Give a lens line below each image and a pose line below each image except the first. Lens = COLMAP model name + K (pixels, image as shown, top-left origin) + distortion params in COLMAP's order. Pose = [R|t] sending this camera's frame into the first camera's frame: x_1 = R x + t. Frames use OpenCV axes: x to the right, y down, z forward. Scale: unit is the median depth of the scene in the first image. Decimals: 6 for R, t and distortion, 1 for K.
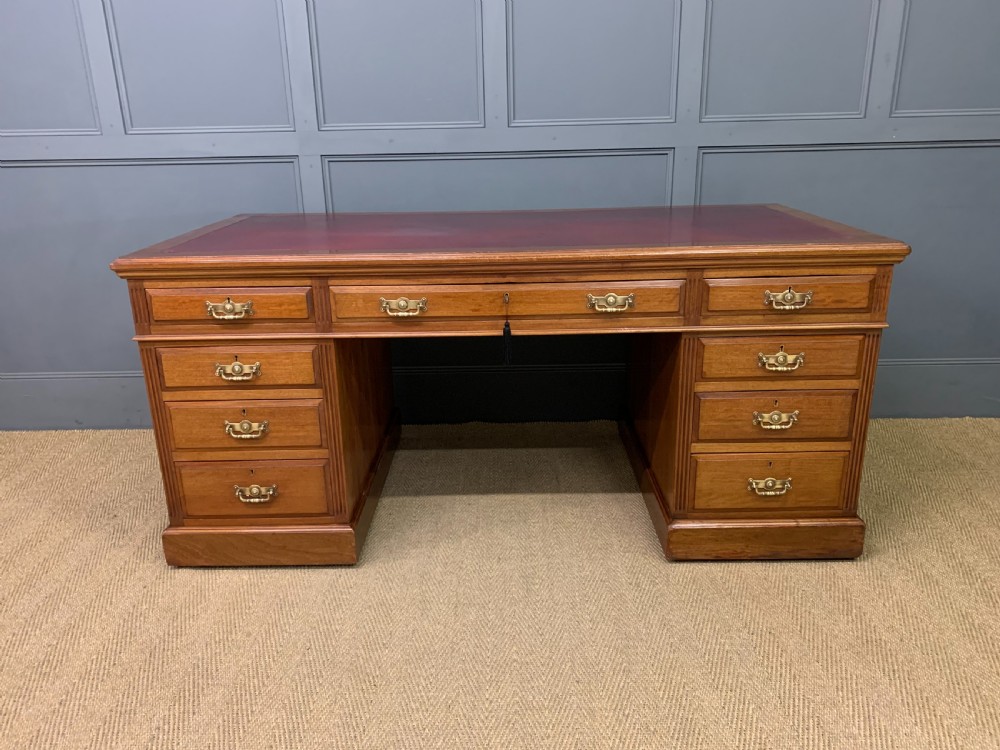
lens RADIAL K [[754.7, 0, 498.8], [0, 754.7, 373.4], [0, 0, 1]] dist [0.005606, 0.000213]
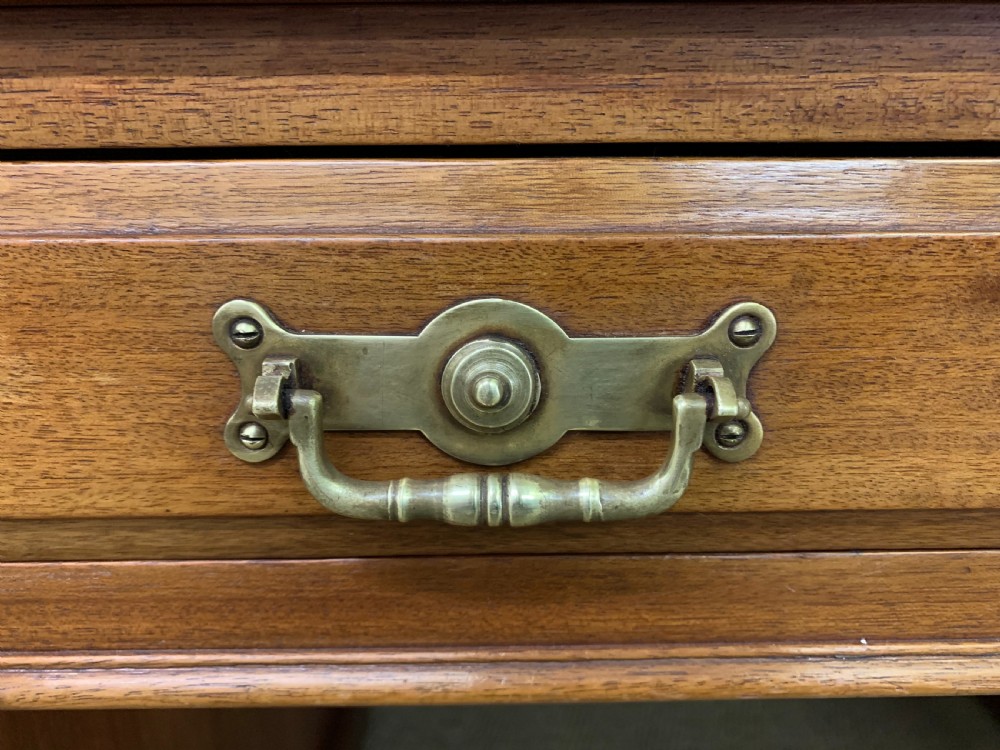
lens RADIAL K [[754.8, 0, 509.8], [0, 754.8, 363.5], [0, 0, 1]] dist [0.005614, 0.000939]
pose [[0.999506, 0.004943, 0.031024, -0.121156], [-0.004537, 0.999903, -0.013145, -0.088048], [-0.031085, 0.012997, 0.999432, 0.869398]]
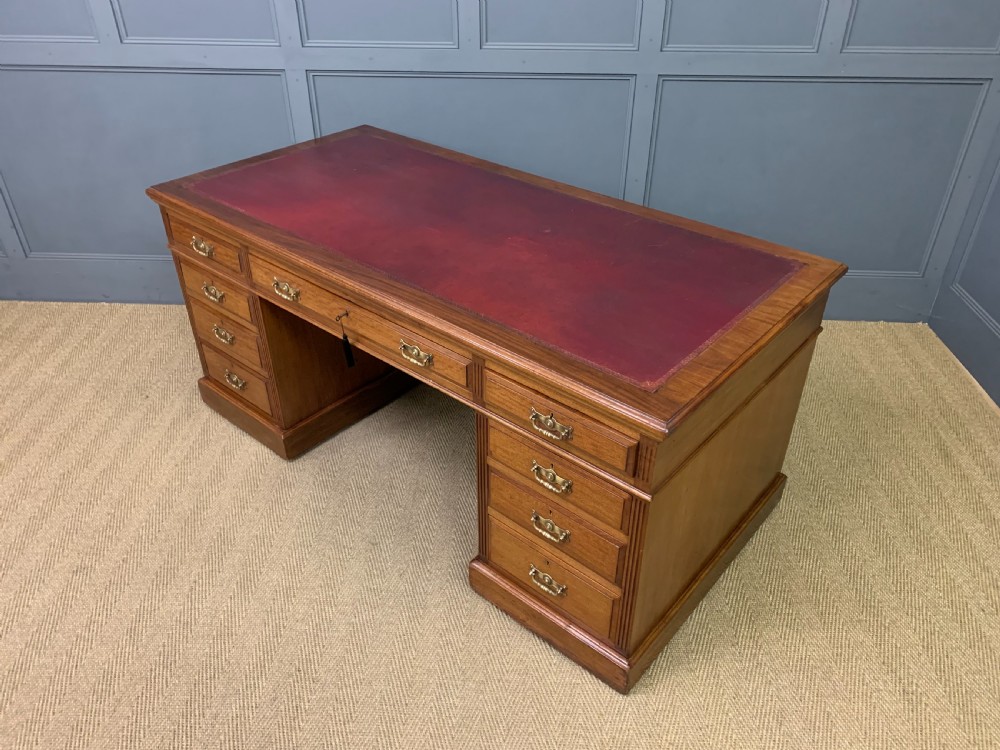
lens RADIAL K [[754.8, 0, 509.8], [0, 754.8, 363.5], [0, 0, 1]] dist [0.005614, 0.000939]
pose [[0.999328, 0.036201, -0.005812, 0.104818], [-0.033358, 0.963496, 0.265636, -0.254784], [0.015216, -0.265264, 0.964056, -0.194111]]
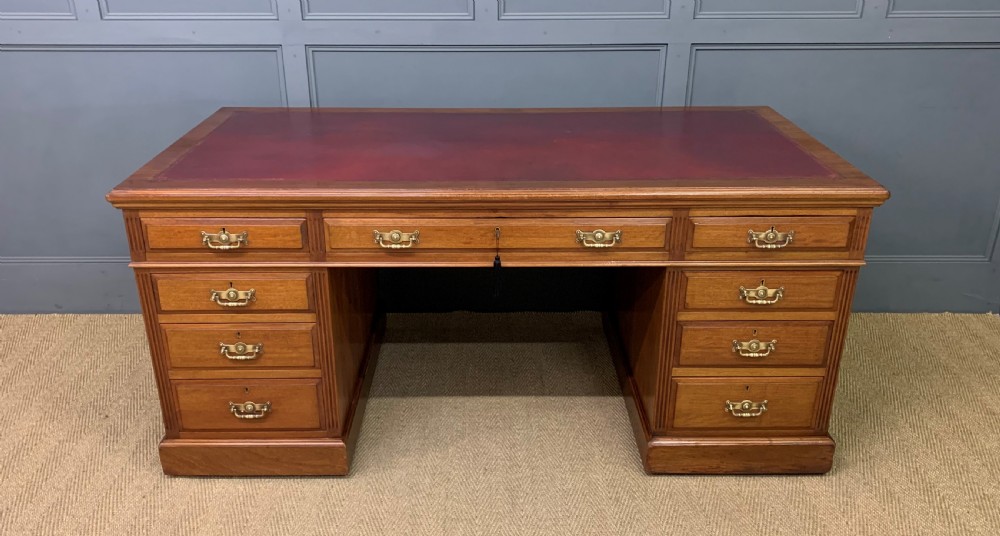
lens RADIAL K [[801.7, 0, 491.9], [0, 801.7, 262.4], [0, 0, 1]] dist [0.011938, -0.014737]
pose [[0.999714, 0.012518, 0.020369, -0.017624], [-0.014287, 0.995915, 0.089159, -0.147952], [-0.019170, -0.089424, 0.995809, -0.081121]]
